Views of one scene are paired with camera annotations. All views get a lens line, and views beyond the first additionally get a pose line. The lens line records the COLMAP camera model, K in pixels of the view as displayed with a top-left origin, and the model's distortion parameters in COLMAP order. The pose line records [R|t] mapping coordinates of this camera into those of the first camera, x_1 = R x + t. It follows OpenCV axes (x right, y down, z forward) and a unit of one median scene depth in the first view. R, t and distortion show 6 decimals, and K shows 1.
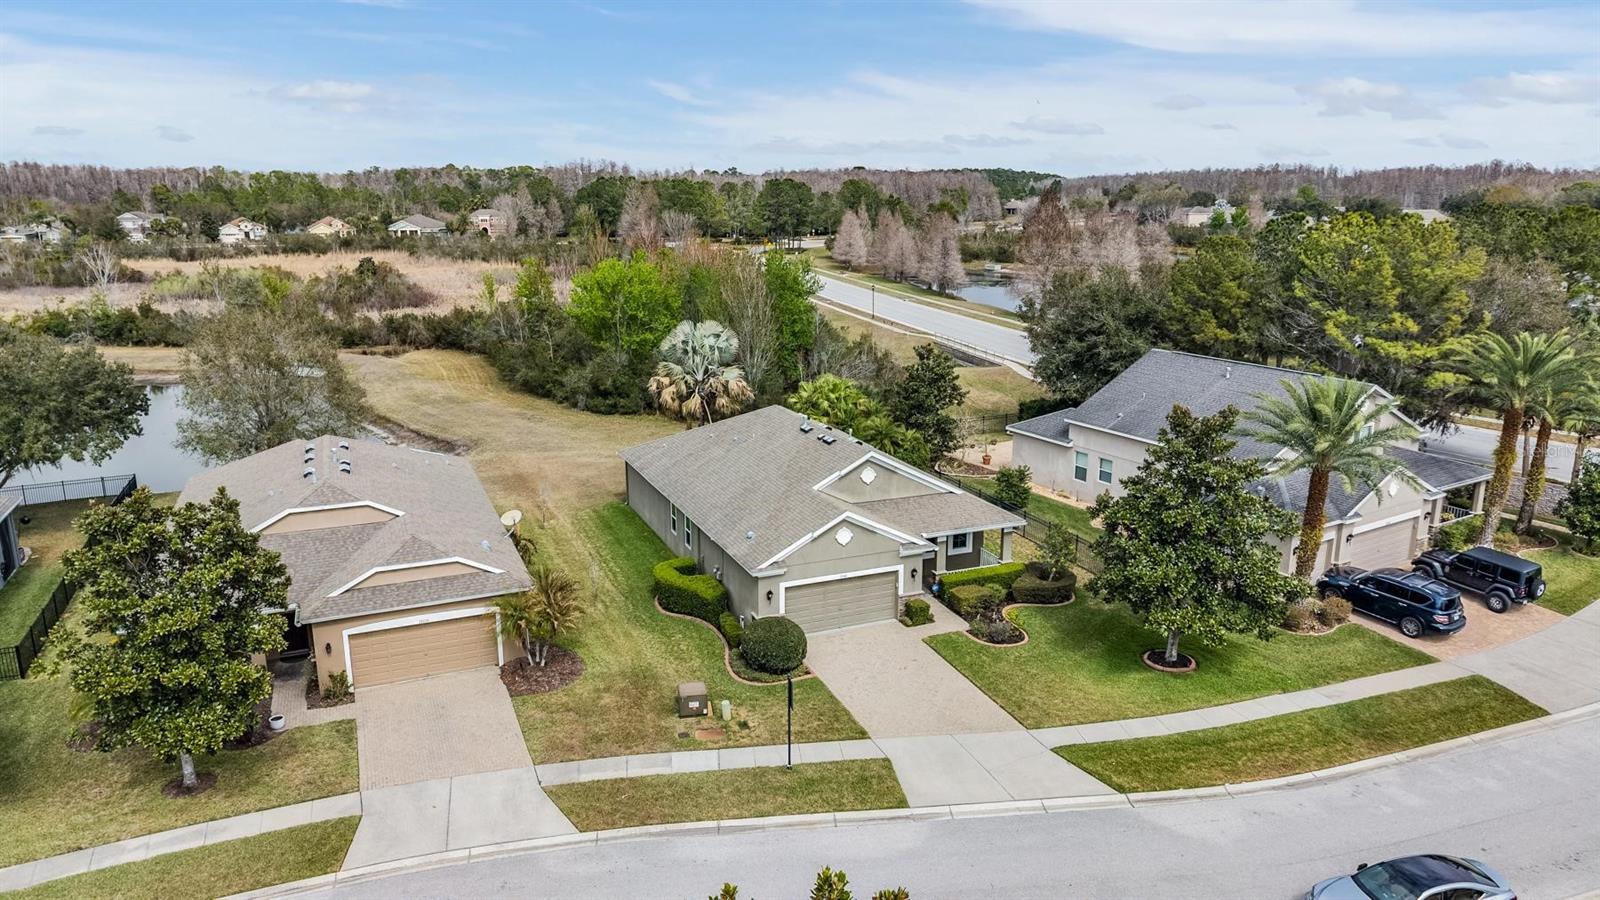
lens RADIAL K [[1072.2, 0, 800.0], [0, 1072.2, 450.0], [0, 0, 1]] dist [0.052707, -0.070335]
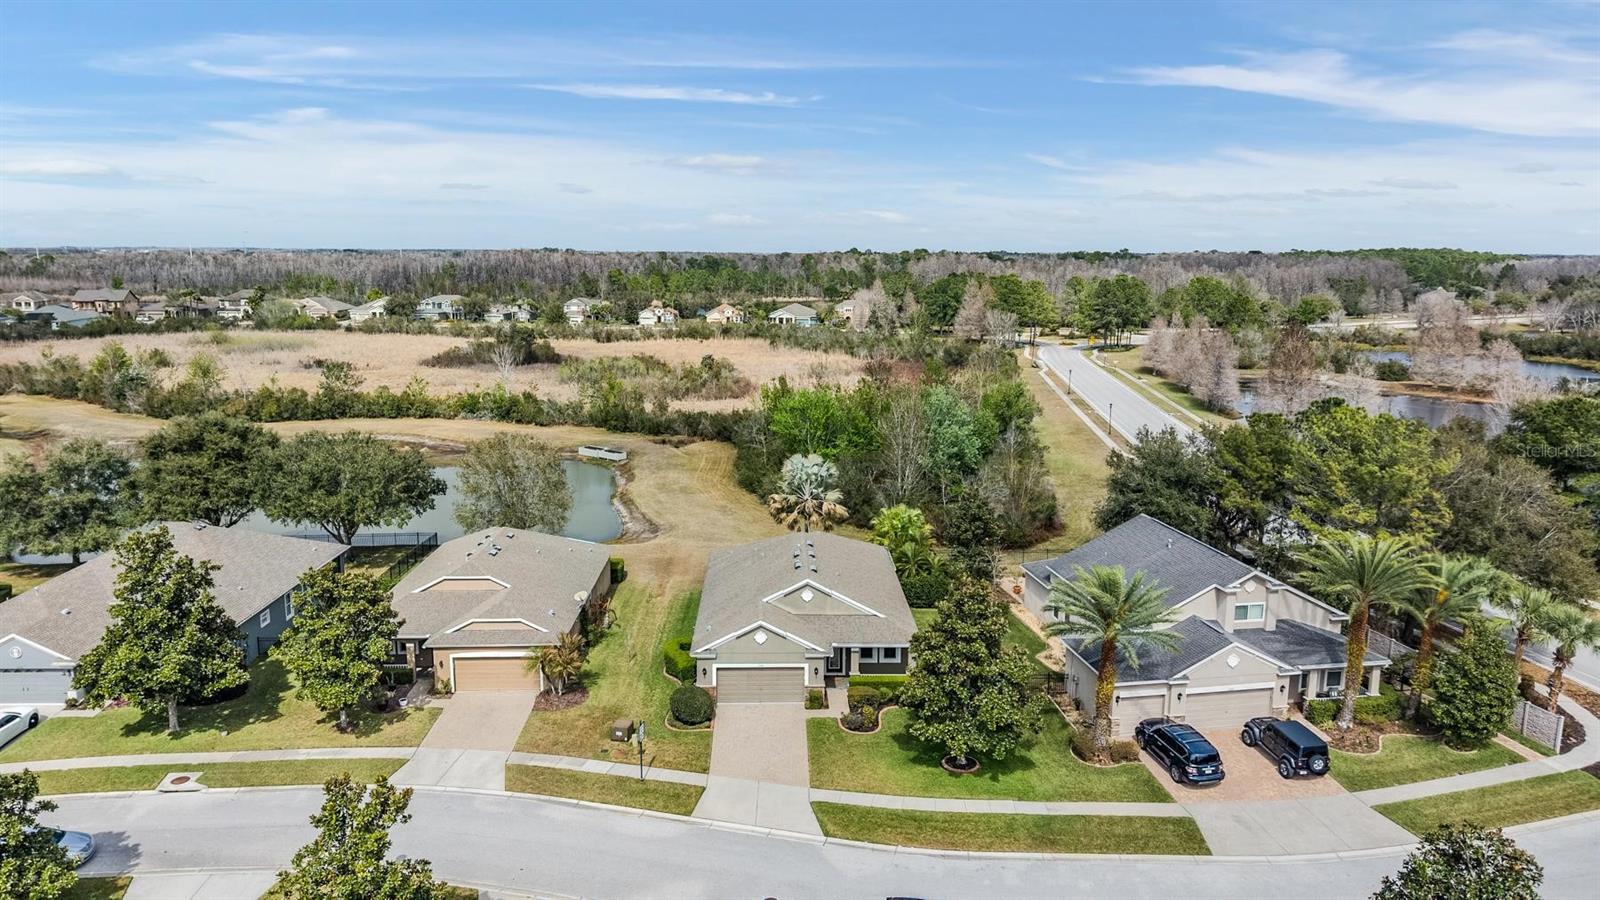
lens RADIAL K [[1072.2, 0, 800.0], [0, 1072.2, 450.0], [0, 0, 1]] dist [0.052707, -0.070335]
pose [[0.928542, 0.072017, -0.364176, 0.590000], [-0.094357, 0.994570, -0.043902, -0.110746], [0.359037, 0.075127, 0.930295, -0.337126]]
